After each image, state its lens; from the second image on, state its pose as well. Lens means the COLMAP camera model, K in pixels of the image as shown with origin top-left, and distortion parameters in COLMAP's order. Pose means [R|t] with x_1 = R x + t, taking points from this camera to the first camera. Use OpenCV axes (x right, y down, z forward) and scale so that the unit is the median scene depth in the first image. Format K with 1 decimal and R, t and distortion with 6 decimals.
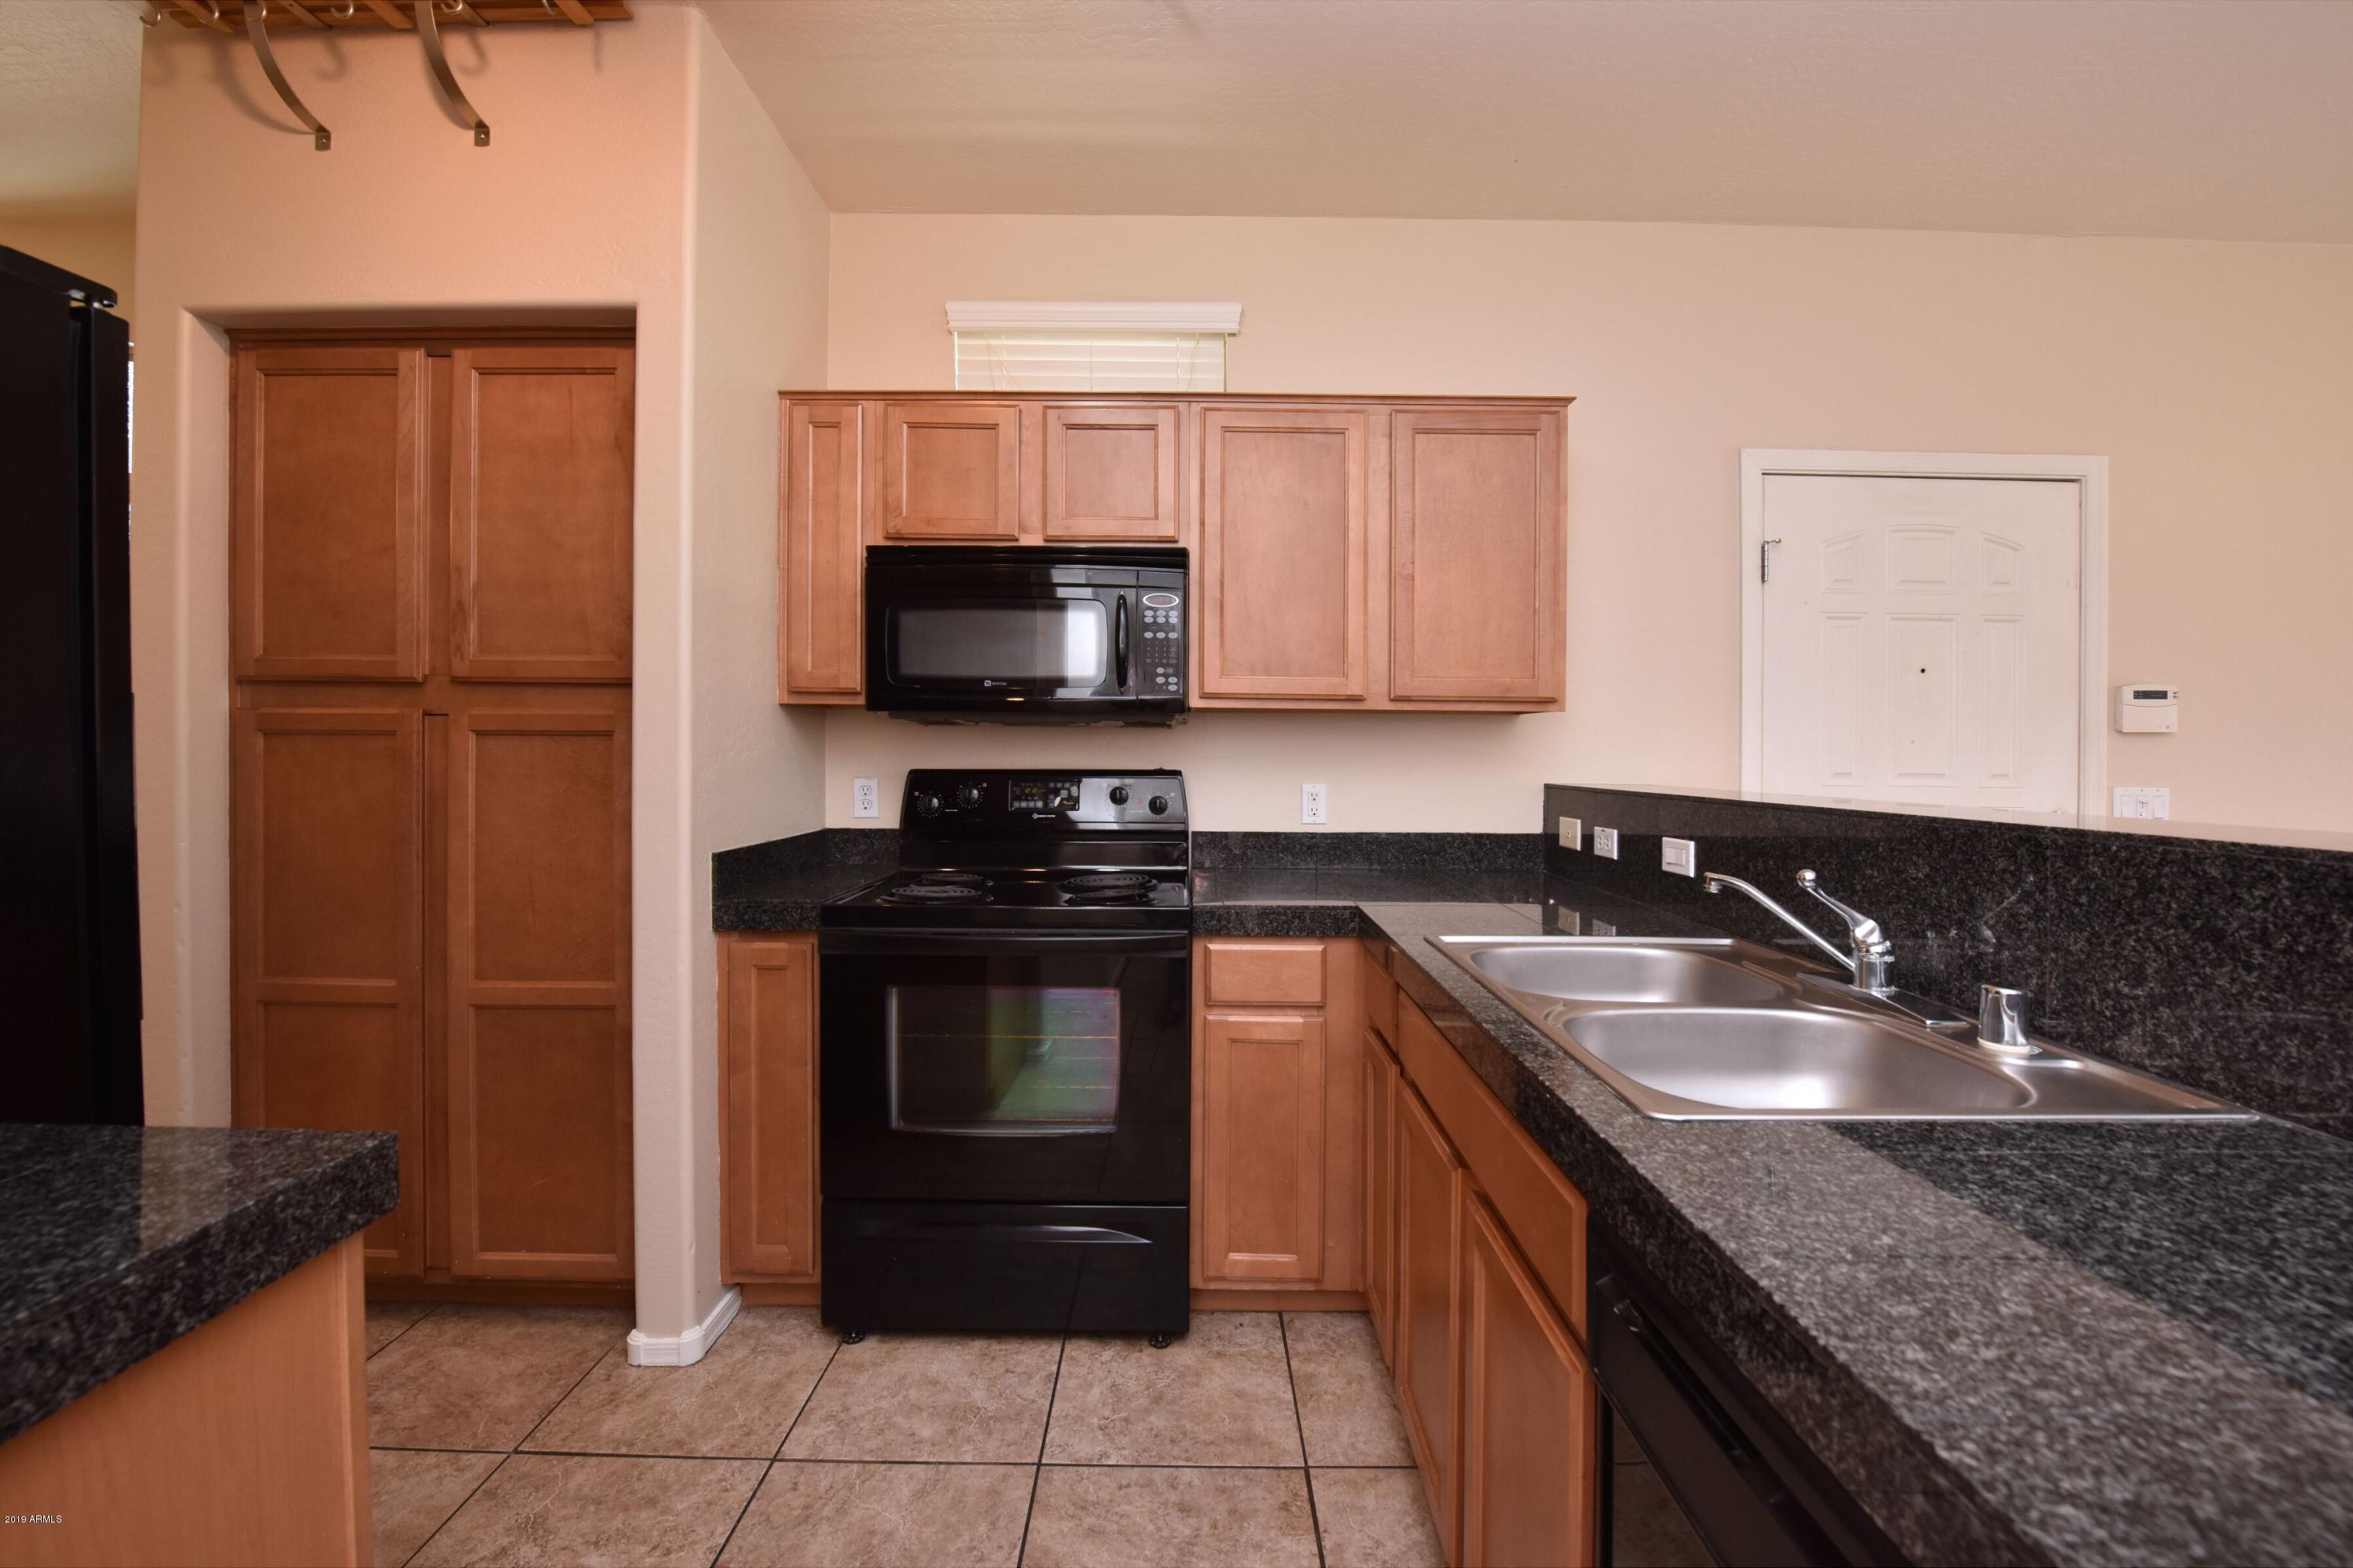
lens RADIAL K [[927.3, 0, 1176.5], [0, 927.3, 784.0], [0, 0, 1]] dist [-0.015511, 0.000122]
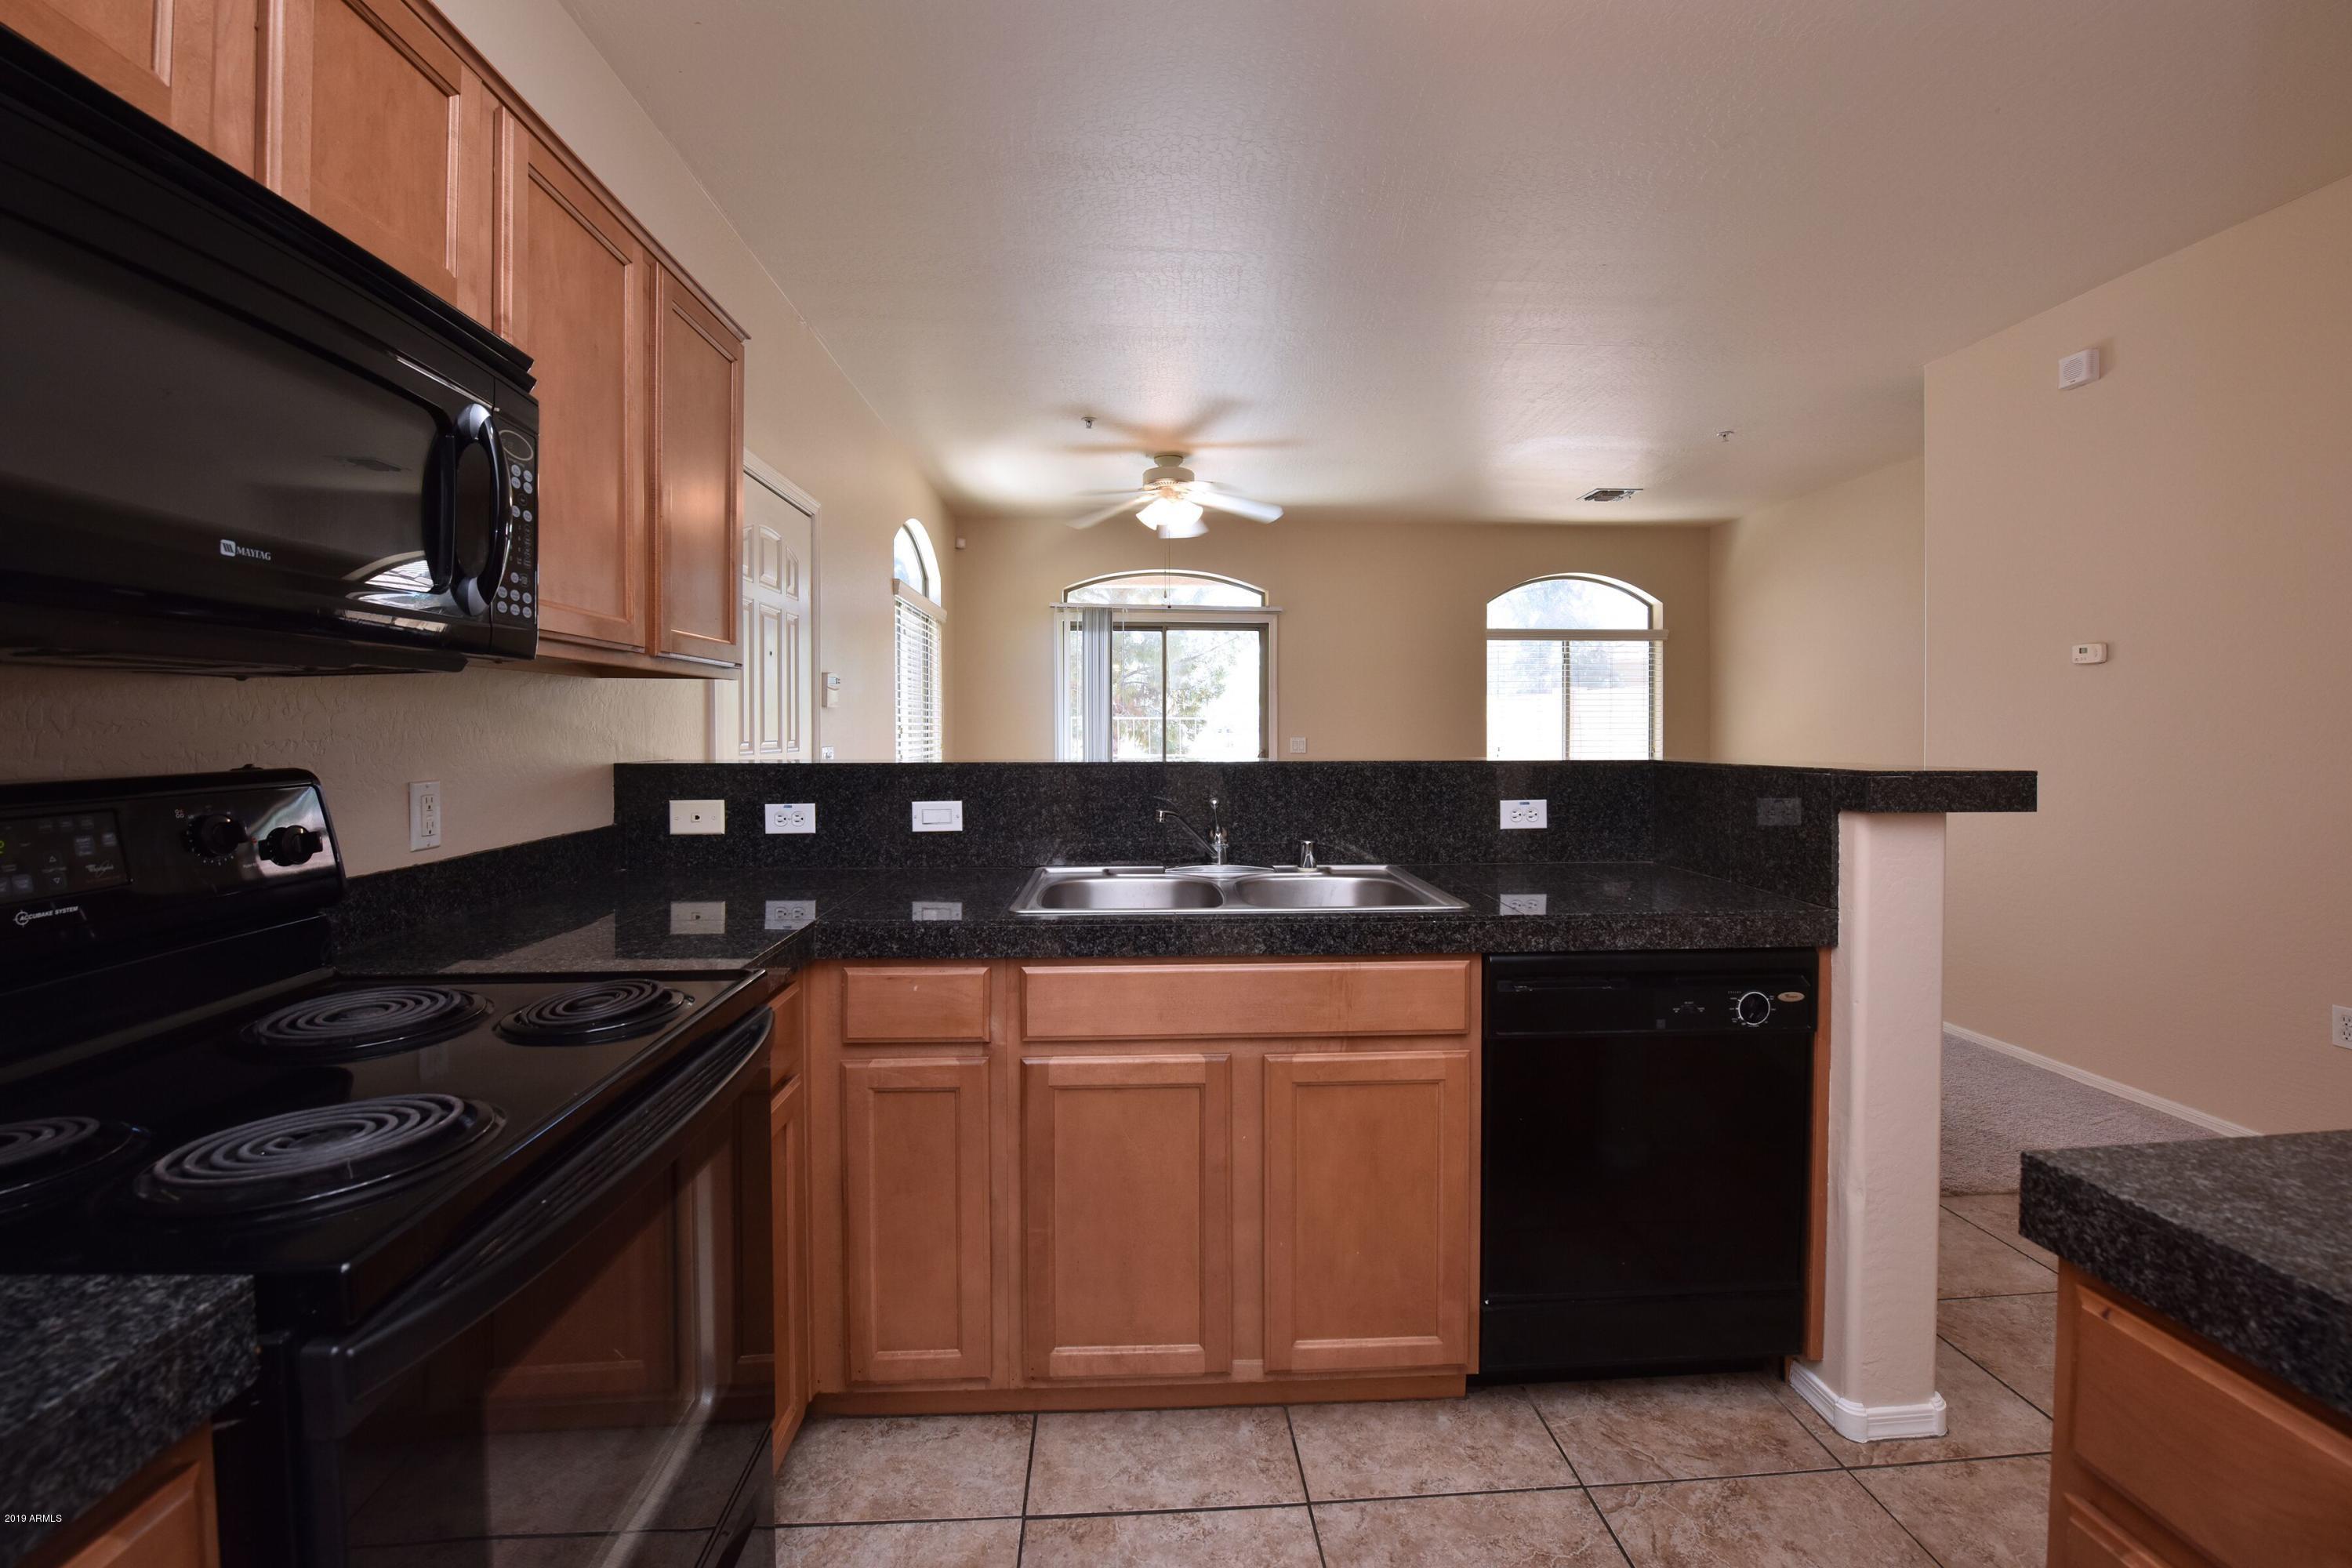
lens RADIAL K [[1030.9, 0, 1174.6], [0, 1030.9, 757.2], [0, 0, 1]] dist [-0.022353, 0.000145]
pose [[-0.060227, -0.039447, 0.997405, -0.783721], [0.032959, 0.998595, 0.041484, -0.039215], [-0.997640, 0.035372, -0.058842, 0.826172]]
